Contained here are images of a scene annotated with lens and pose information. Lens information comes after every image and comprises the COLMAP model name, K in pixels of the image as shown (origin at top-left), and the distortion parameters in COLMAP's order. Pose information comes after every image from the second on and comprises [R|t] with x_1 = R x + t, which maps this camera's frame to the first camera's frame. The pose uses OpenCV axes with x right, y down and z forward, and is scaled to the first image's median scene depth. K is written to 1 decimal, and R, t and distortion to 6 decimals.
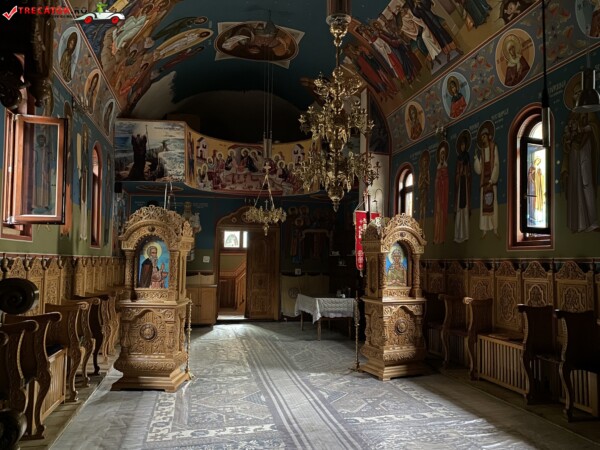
lens RADIAL K [[455.7, 0, 296.6], [0, 455.7, 227.2], [0, 0, 1]] dist [0.062546, -0.071627]
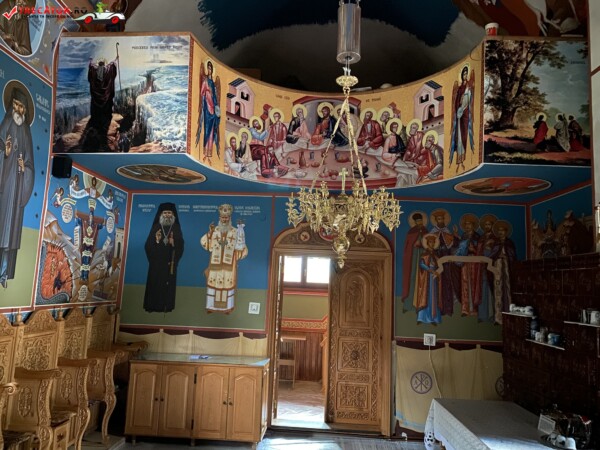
lens RADIAL K [[455.7, 0, 296.6], [0, 455.7, 227.2], [0, 0, 1]] dist [0.062546, -0.071627]
pose [[0.965851, -0.006058, -0.259025, -0.007039], [-0.010591, 0.997968, -0.062834, 0.007533], [0.258880, 0.063431, 0.963825, 0.507741]]
